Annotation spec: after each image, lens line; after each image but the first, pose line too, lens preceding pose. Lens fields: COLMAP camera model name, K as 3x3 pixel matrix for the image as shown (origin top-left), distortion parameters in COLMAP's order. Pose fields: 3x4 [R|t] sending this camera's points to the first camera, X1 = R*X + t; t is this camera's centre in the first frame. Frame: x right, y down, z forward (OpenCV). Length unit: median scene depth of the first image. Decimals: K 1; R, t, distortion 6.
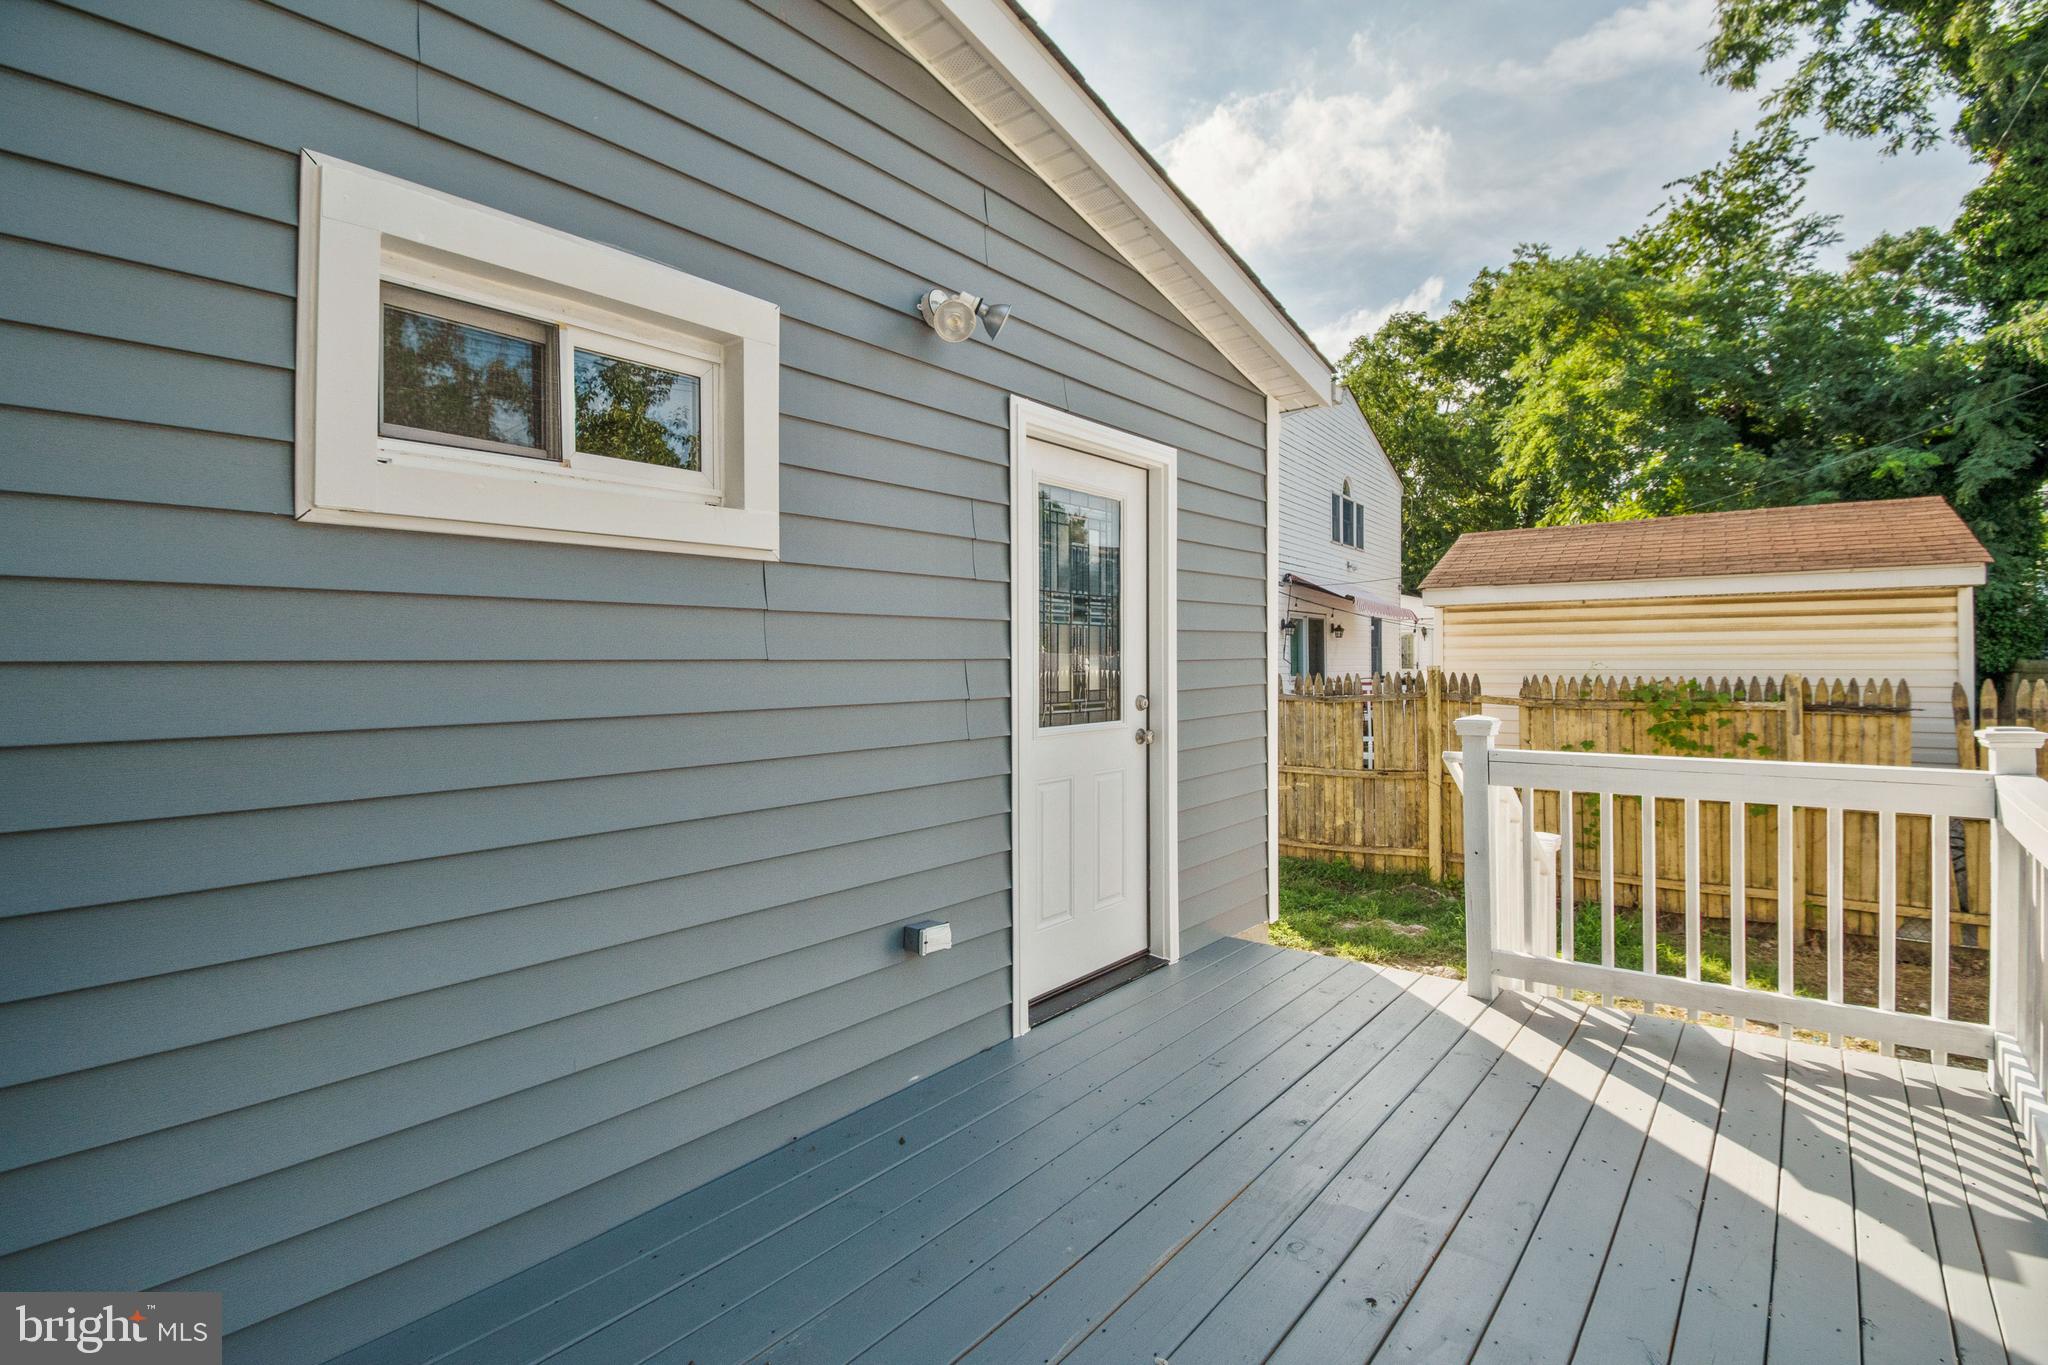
lens RADIAL K [[936.7, 0, 1038.3], [0, 936.7, 667.9], [0, 0, 1]] dist [0.002916, -0.000646]
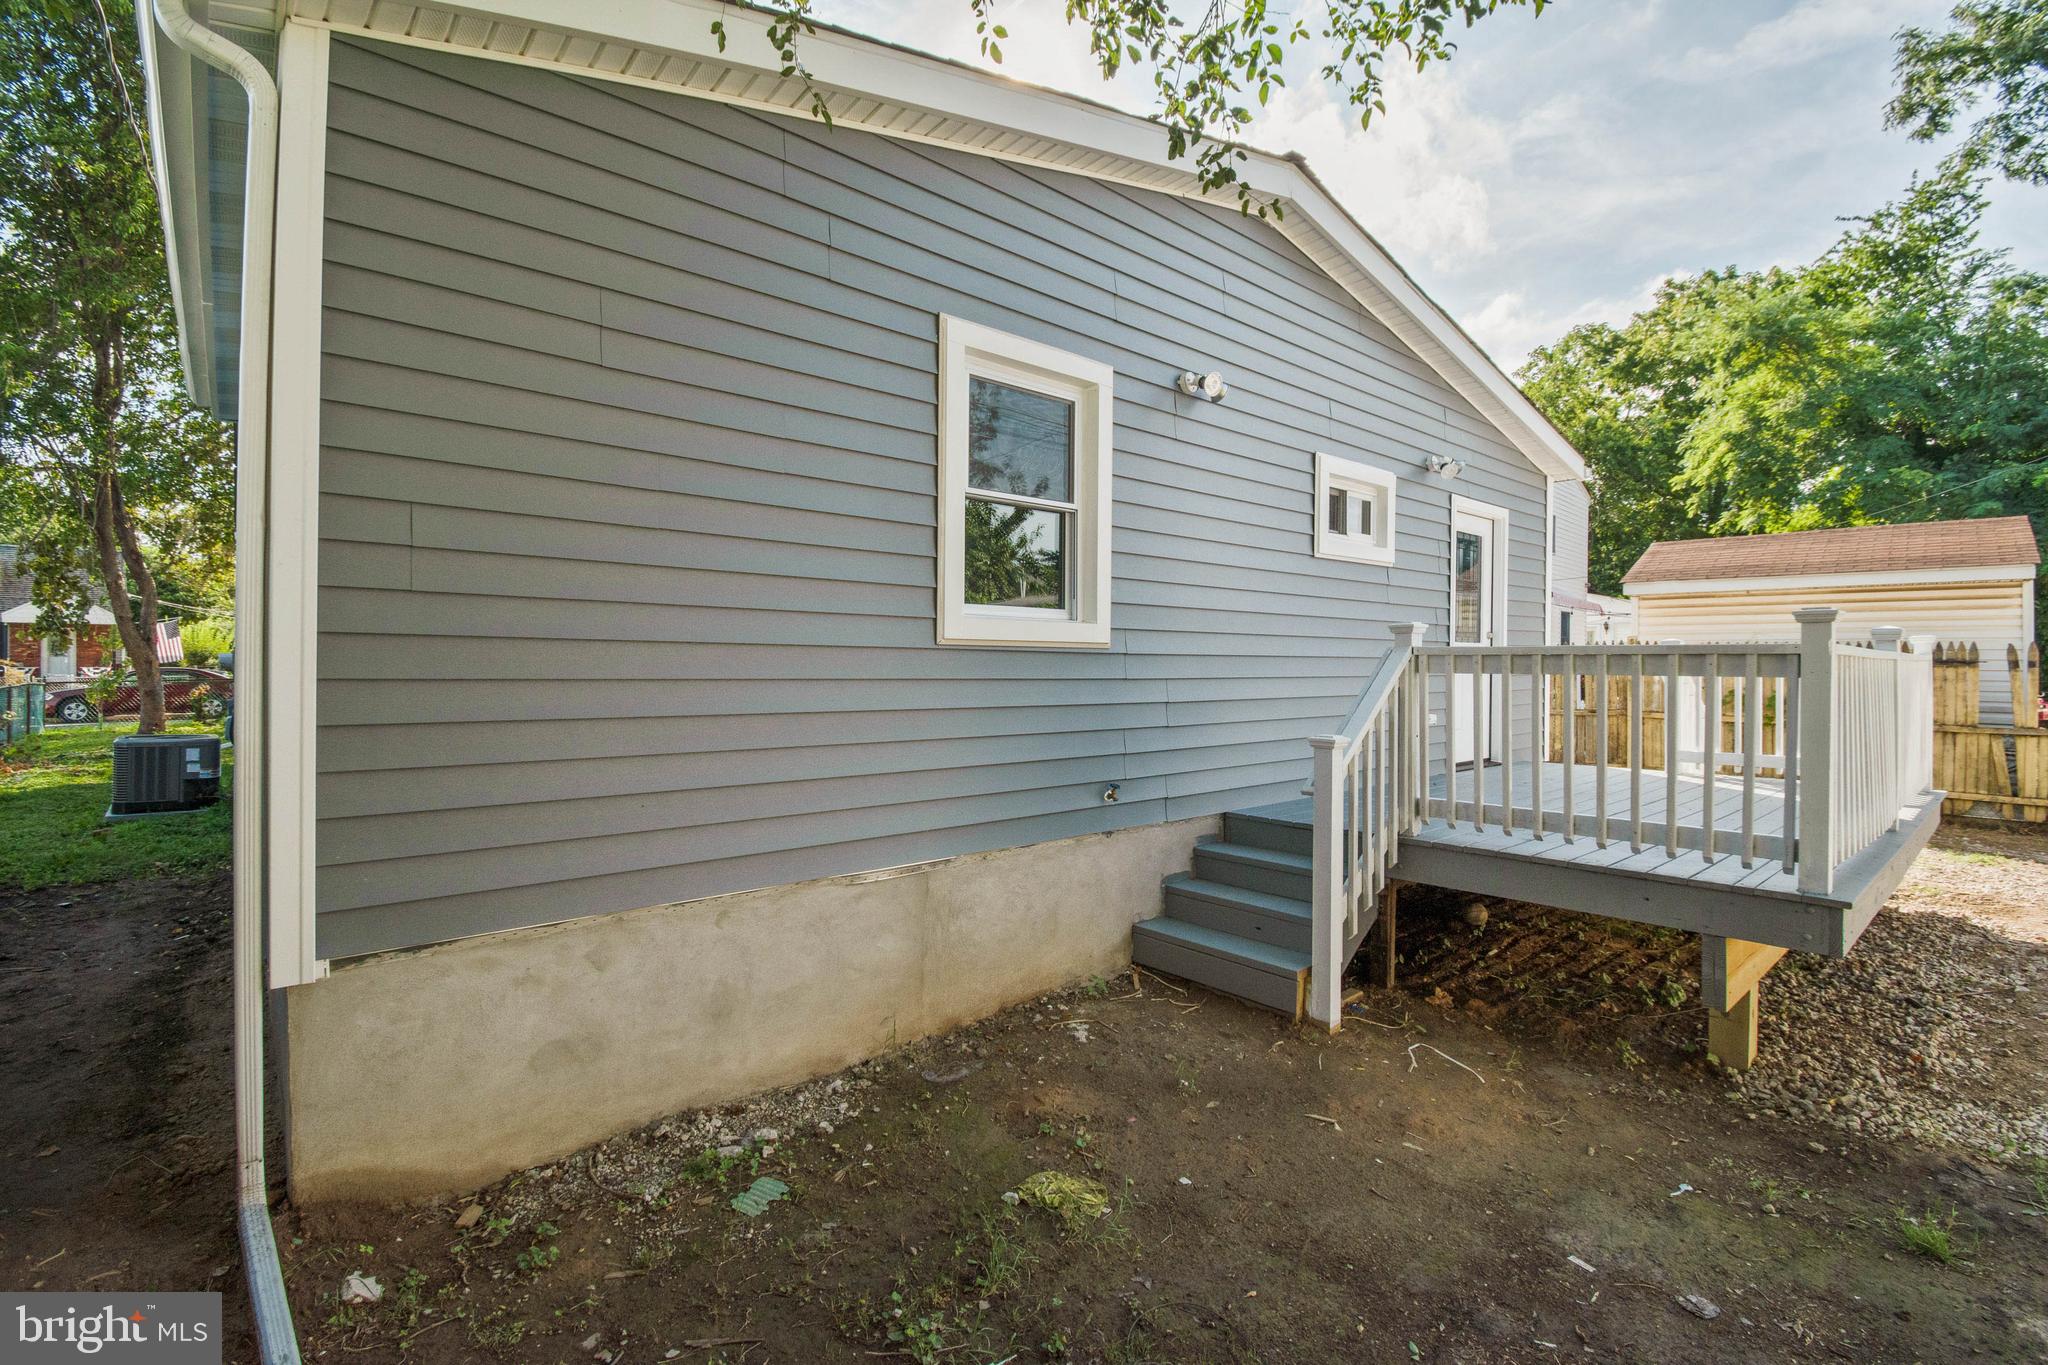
lens RADIAL K [[936.7, 0, 1038.3], [0, 936.7, 667.9], [0, 0, 1]] dist [0.002916, -0.000646]
pose [[0.989824, 0.012137, -0.141777, -0.119946], [-0.012320, 0.999924, -0.000410, 0.025195], [0.141761, 0.002153, 0.989899, -0.242247]]
